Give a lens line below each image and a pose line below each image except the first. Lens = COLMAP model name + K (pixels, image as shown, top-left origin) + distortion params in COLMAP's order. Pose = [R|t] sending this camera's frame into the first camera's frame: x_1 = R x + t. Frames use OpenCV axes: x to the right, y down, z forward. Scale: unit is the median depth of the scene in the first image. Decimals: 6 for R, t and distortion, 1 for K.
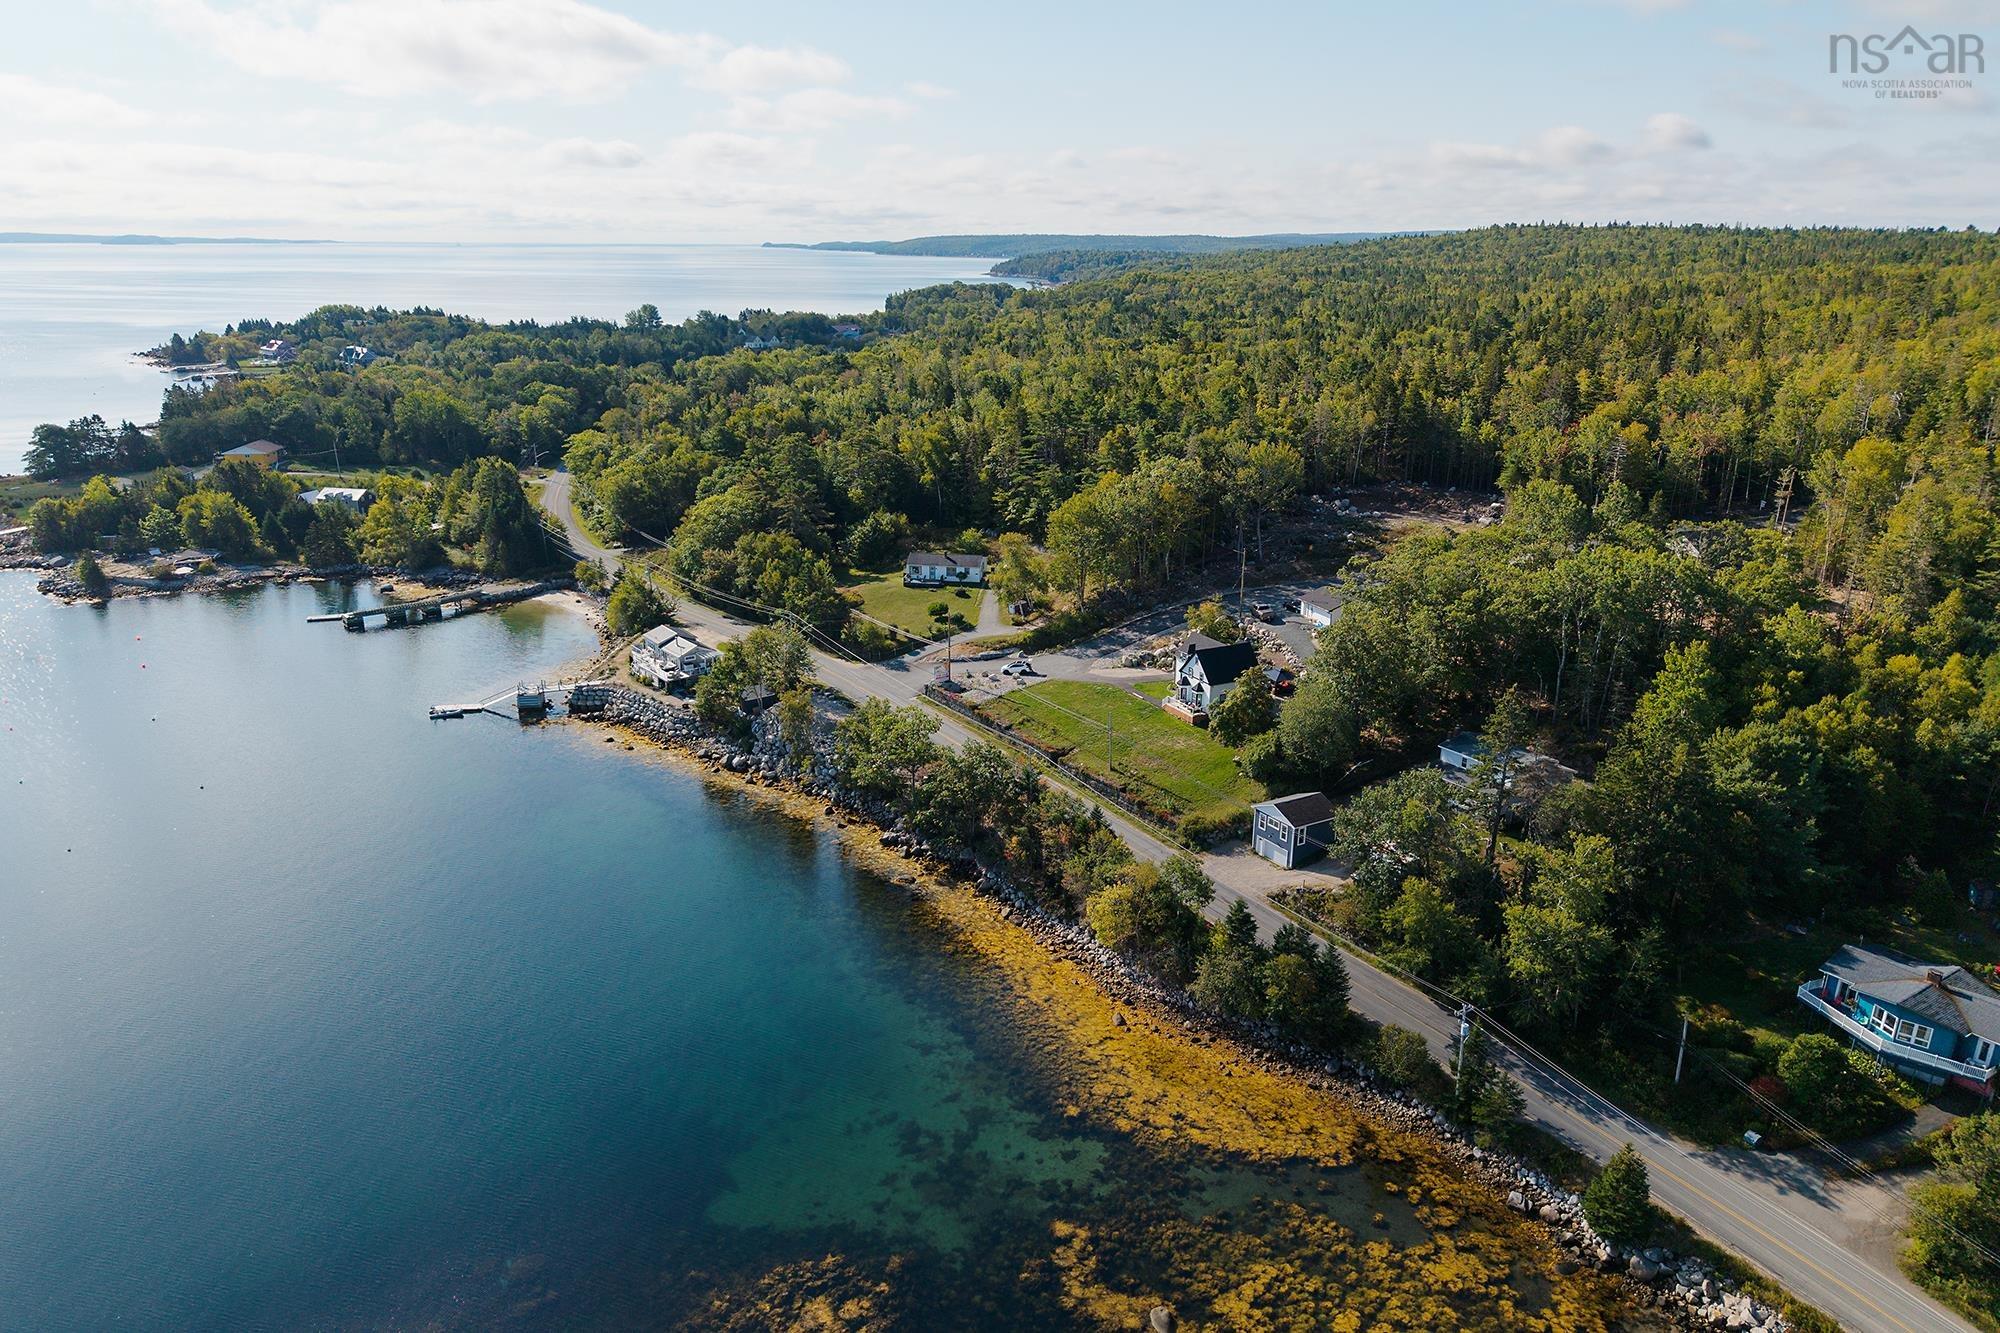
lens RADIAL K [[1399.6, 0, 989.8], [0, 1399.6, 664.1], [0, 0, 1]] dist [0.008055, -0.002058]
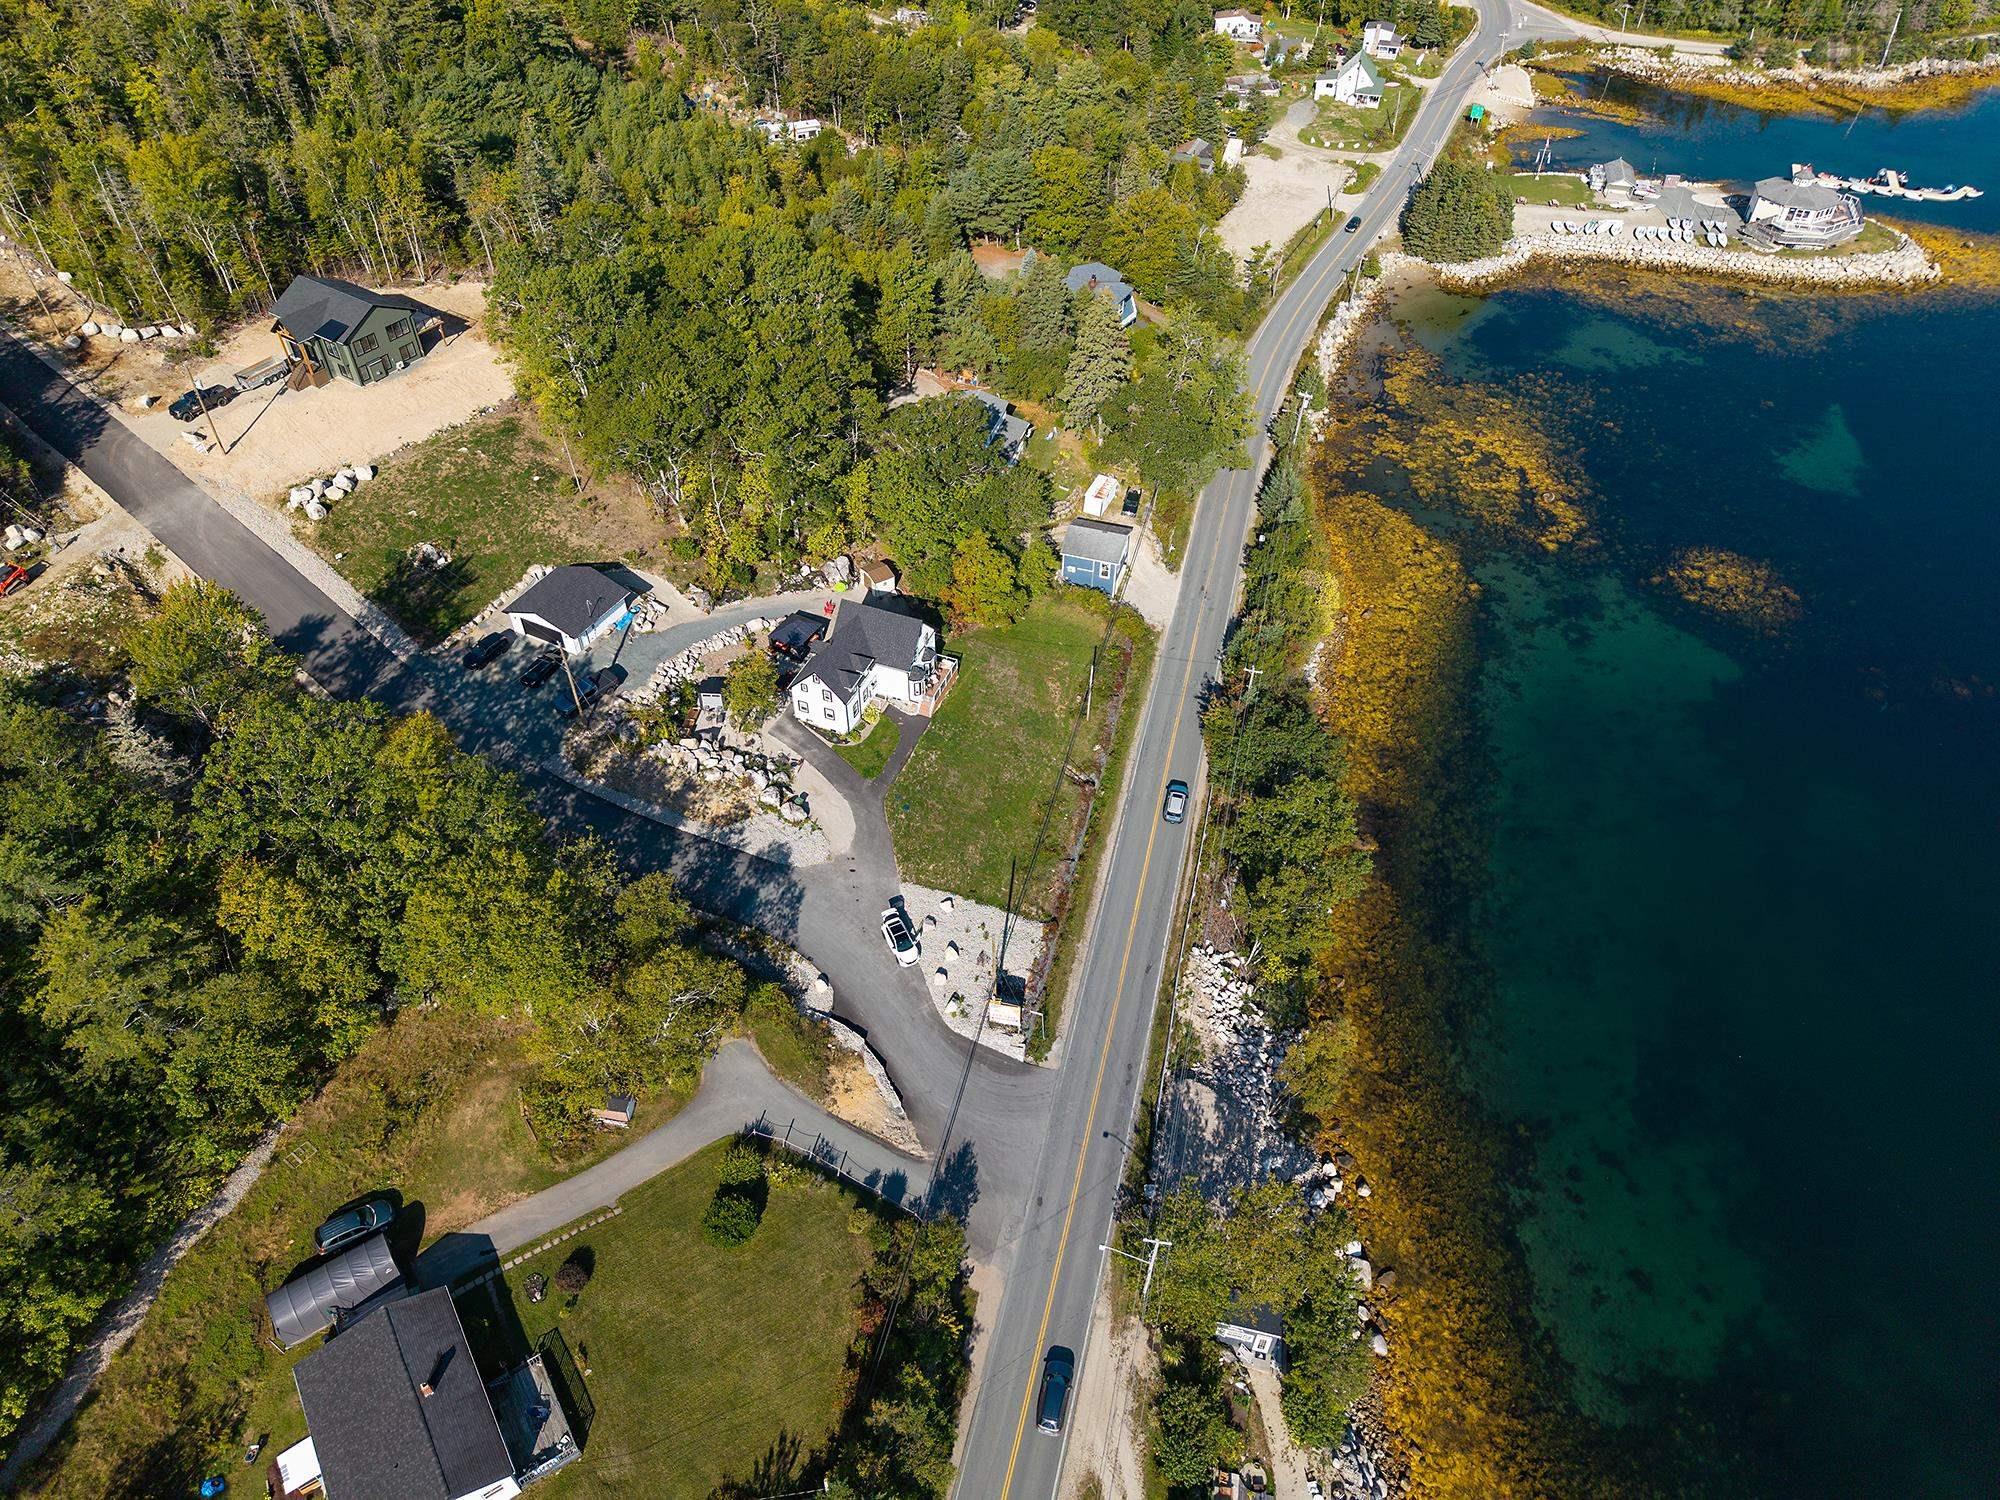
lens RADIAL K [[1334.4, 0, 1000.2], [0, 1334.4, 759.5], [0, 0, 1]] dist [0.040097, -0.046997]
pose [[-0.664945, -0.536152, 0.519990, -0.434860], [0.200768, 0.542273, 0.815863, -0.818988], [-0.719403, 0.646901, -0.252940, 1.838637]]
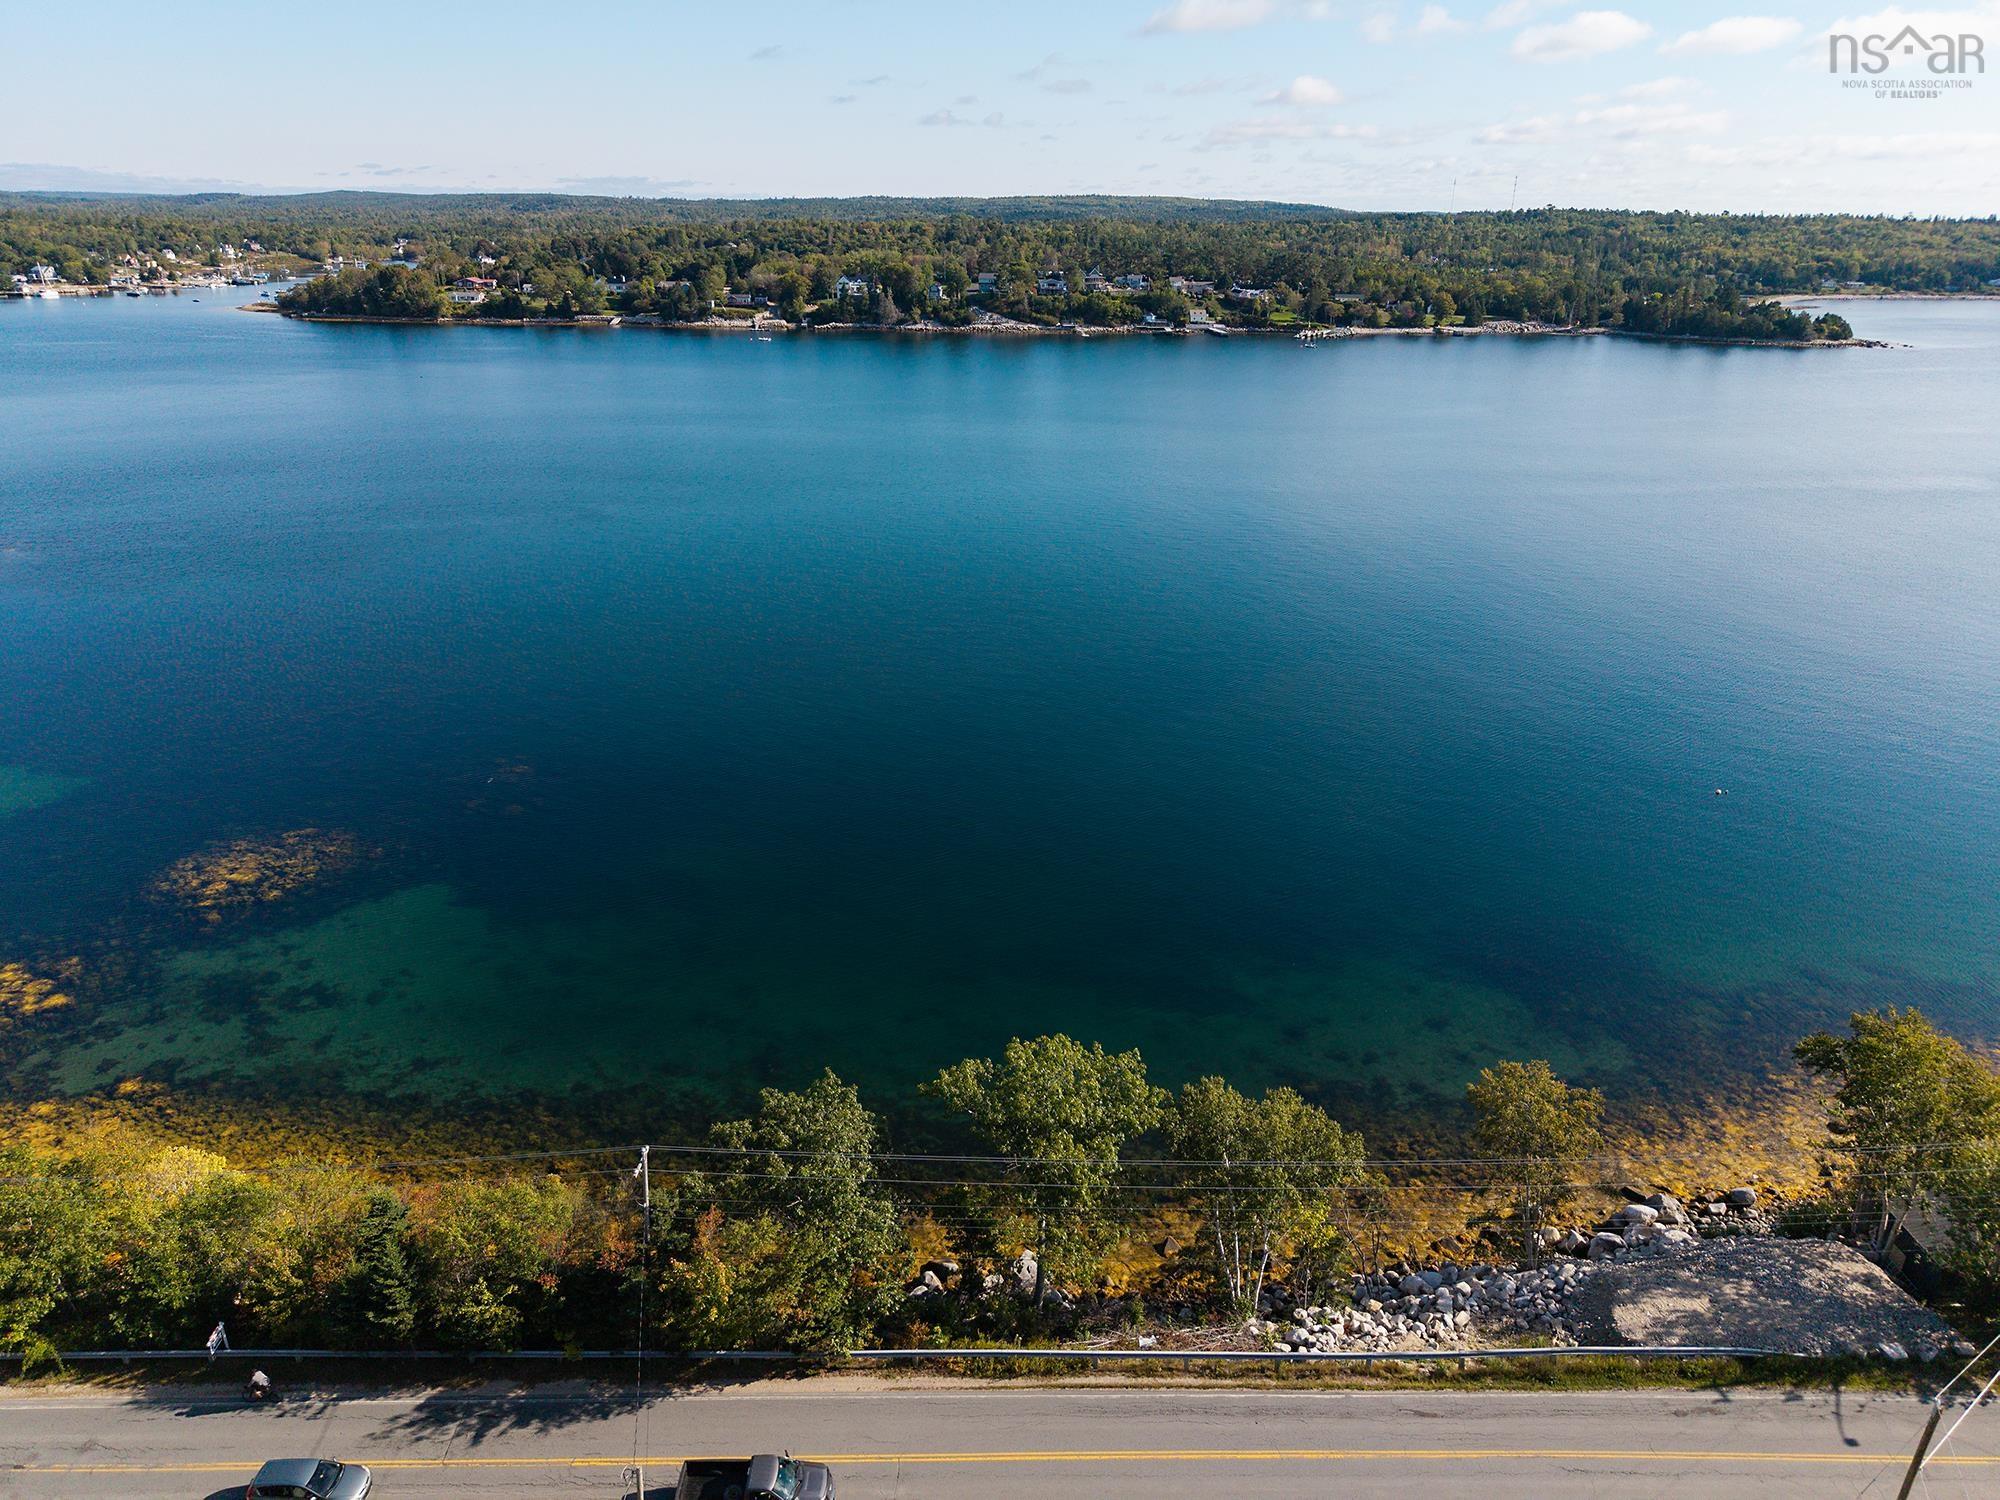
lens RADIAL K [[1337.3, 0, 999.7], [0, 1337.3, 758.5], [0, 0, 1]] dist [0.020878, -0.017209]
pose [[-0.585042, 0.290083, -0.757349, 0.281089], [-0.250117, 0.823786, 0.508742, -0.302526], [0.771471, 0.487061, -0.409395, 1.580520]]
